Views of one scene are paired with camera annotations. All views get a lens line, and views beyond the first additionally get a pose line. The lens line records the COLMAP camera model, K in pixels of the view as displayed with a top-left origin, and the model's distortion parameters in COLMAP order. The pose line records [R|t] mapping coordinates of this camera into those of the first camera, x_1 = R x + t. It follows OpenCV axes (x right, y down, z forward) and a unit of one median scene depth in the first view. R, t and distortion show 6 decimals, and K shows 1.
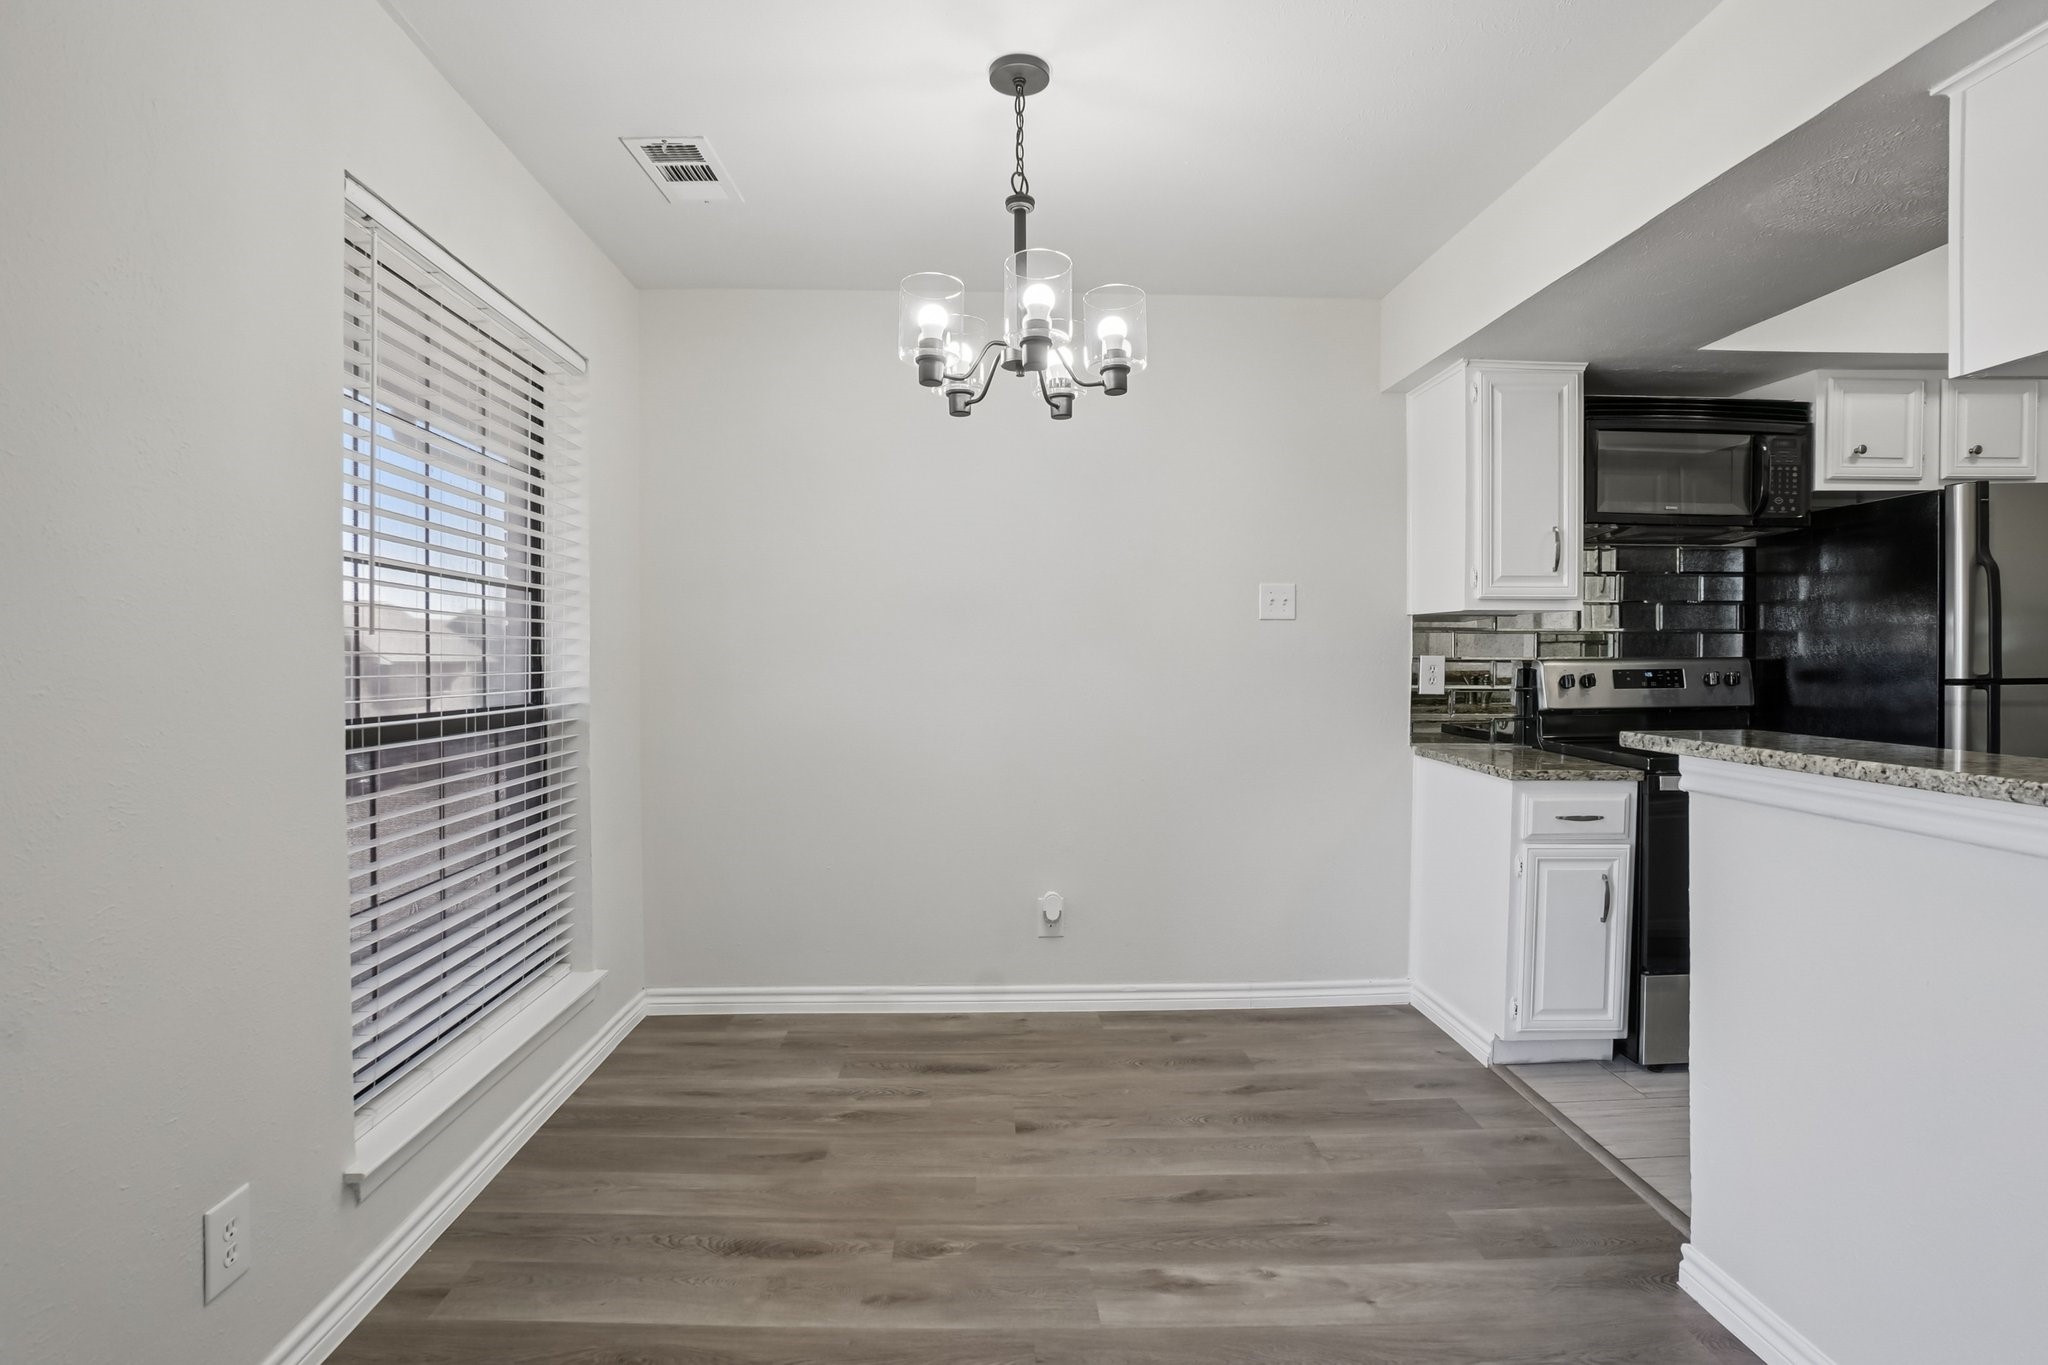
lens RADIAL K [[1028.2, 0, 1017.2], [0, 1028.2, 675.7], [0, 0, 1]] dist [-0.057315, 0.028298]
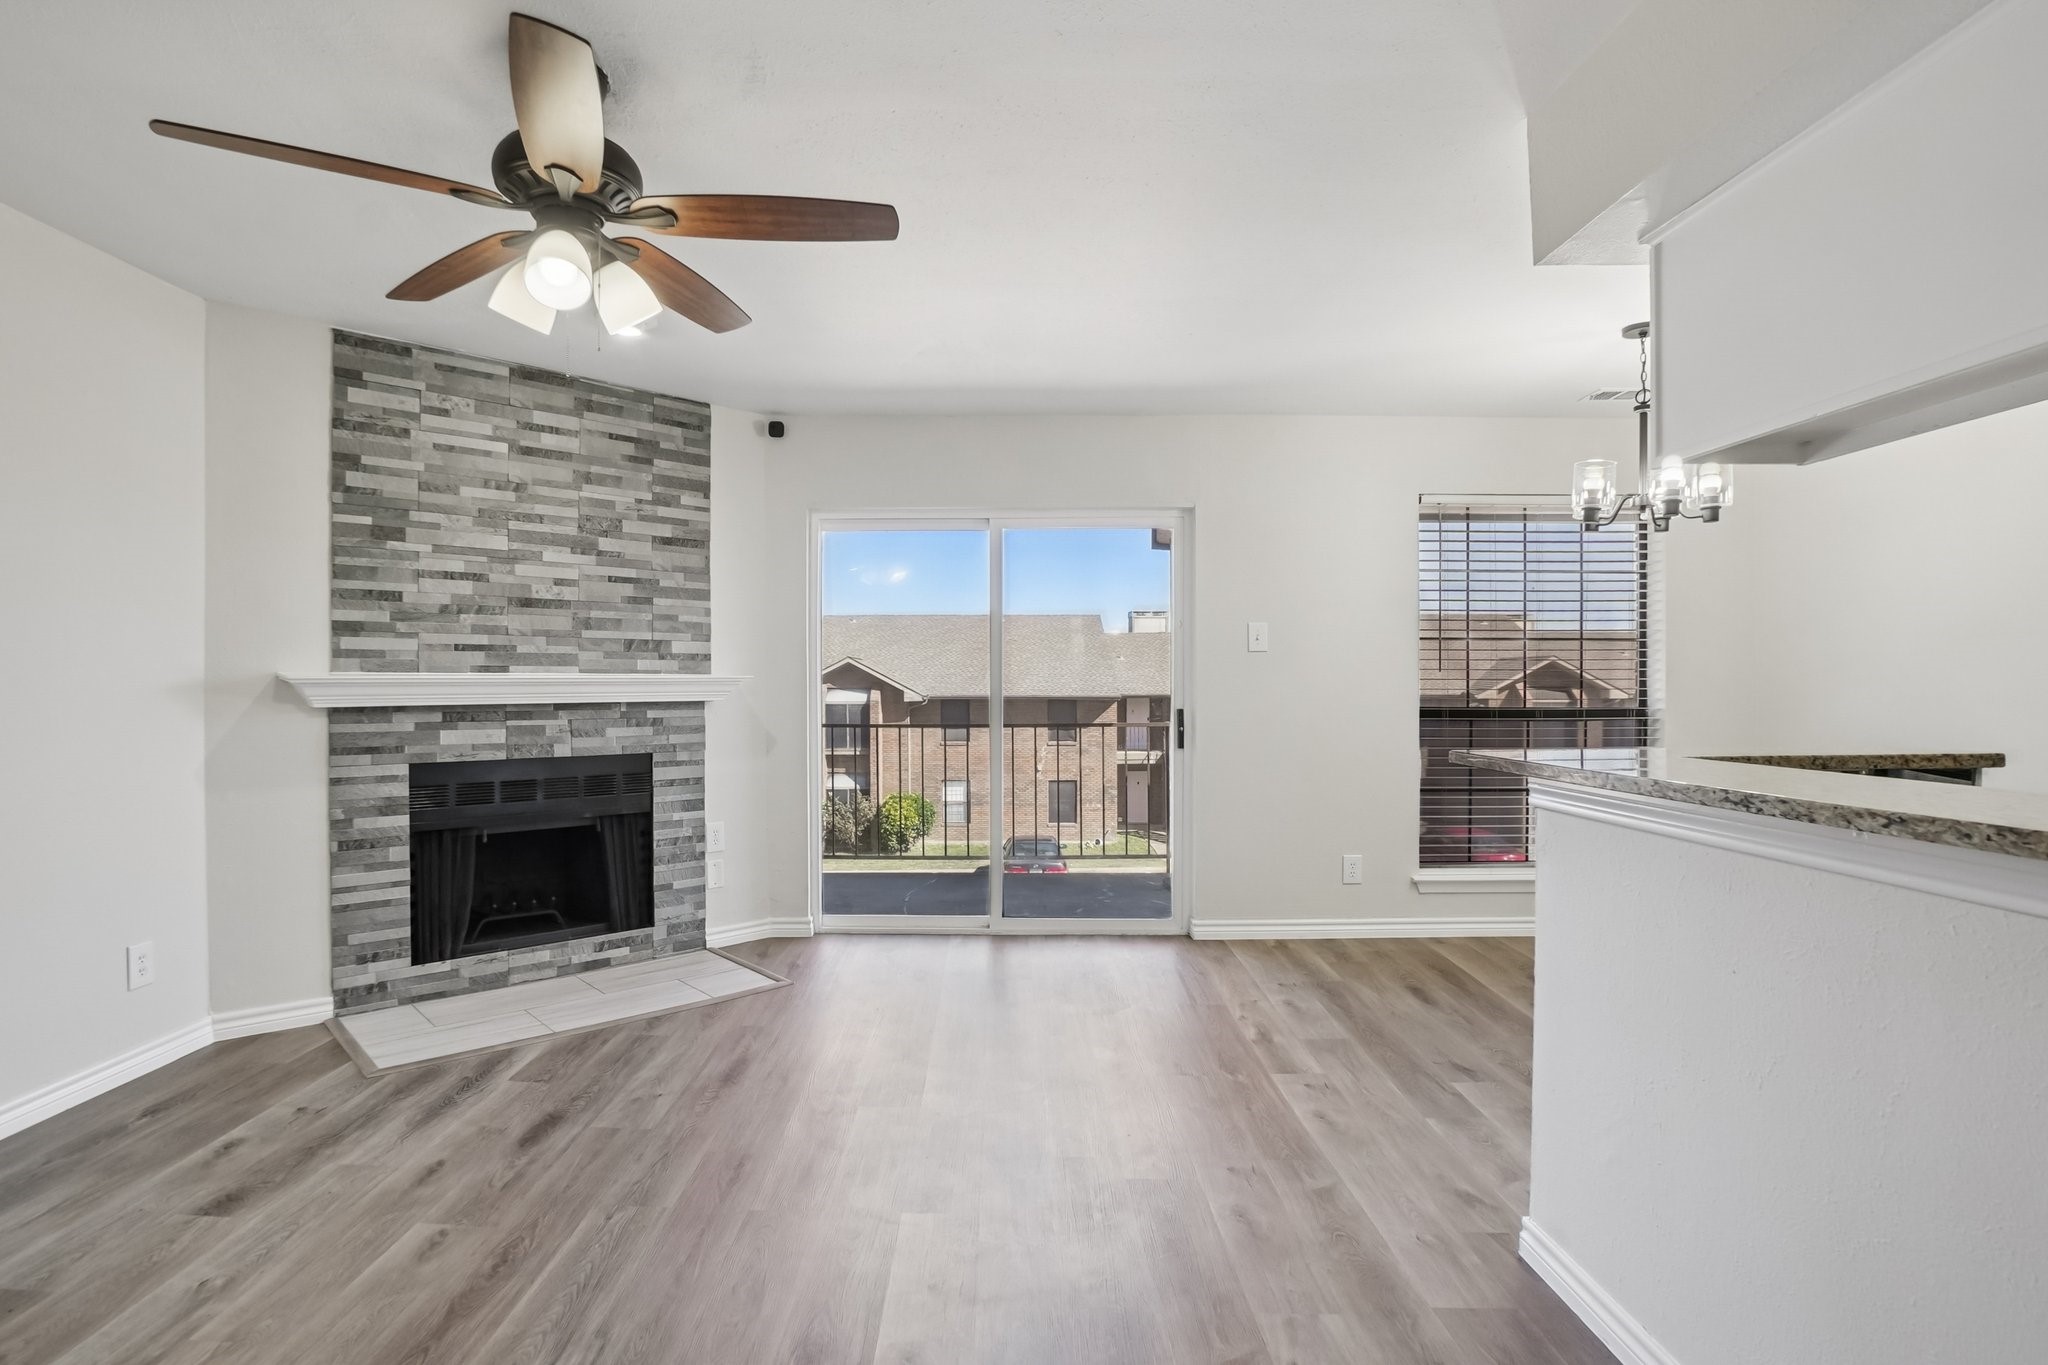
lens RADIAL K [[1007.2, 0, 979.2], [0, 1007.2, 691.2], [0, 0, 1]] dist [-0.063106, 0.024195]
pose [[-0.063586, 0.010973, -0.997916, 1.275628], [-0.012672, 0.999850, 0.011802, -0.004971], [0.997896, 0.013396, -0.063437, 0.013261]]
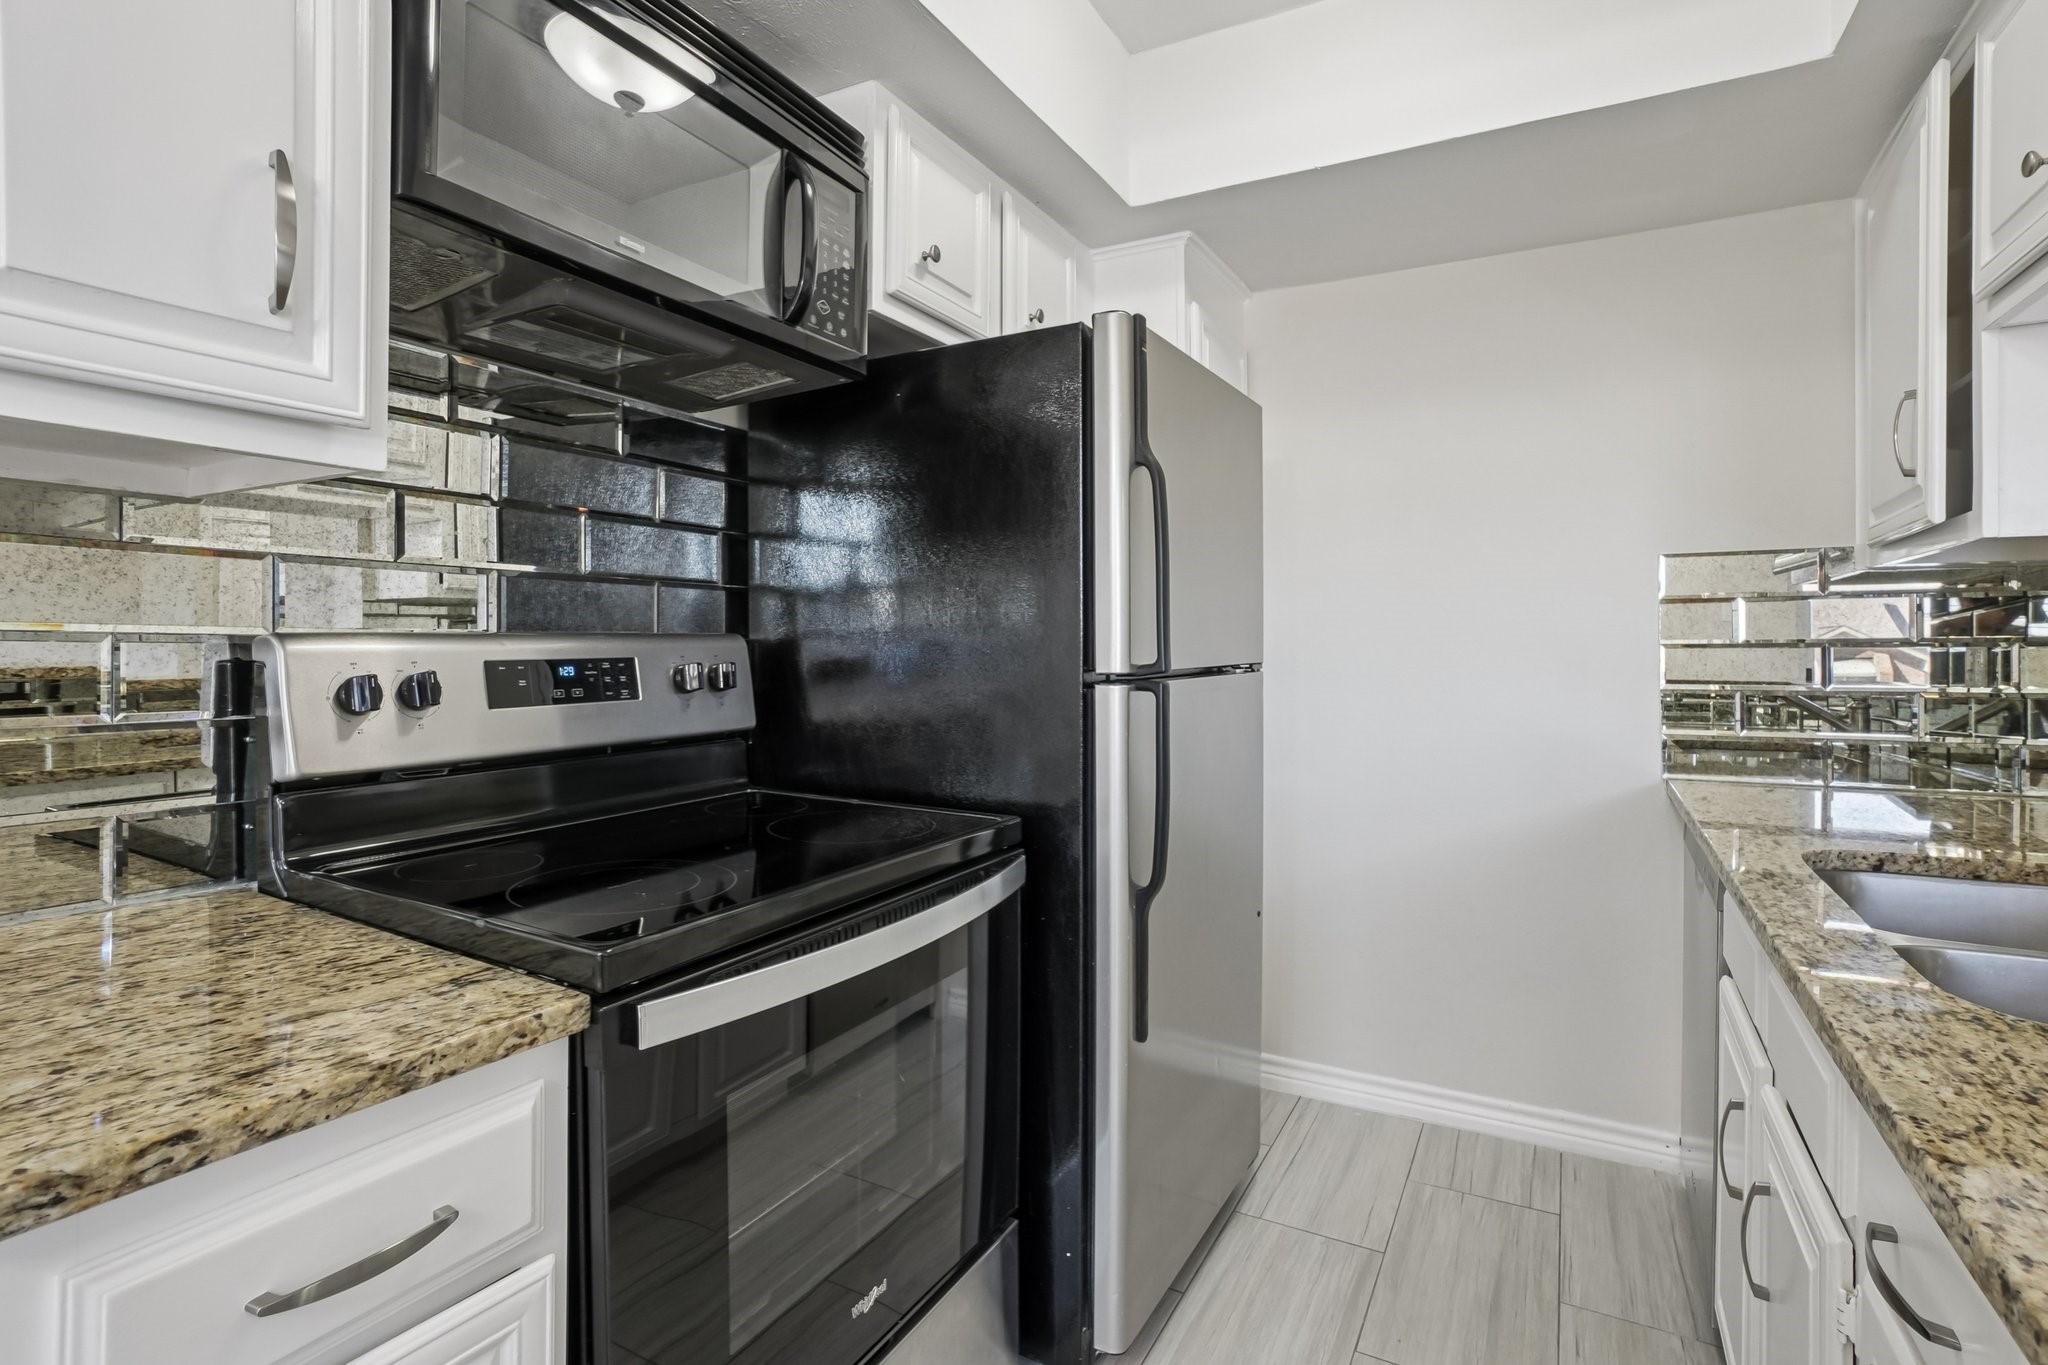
lens RADIAL K [[1010.2, 0, 1017.9], [0, 1010.2, 651.0], [0, 0, 1]] dist [-0.054055, 0.024142]
pose [[0.523551, -0.000985, 0.851994, 0.448817], [0.012673, 0.999898, -0.006632, -0.005515], [-0.851900, 0.014270, 0.523510, 0.757660]]
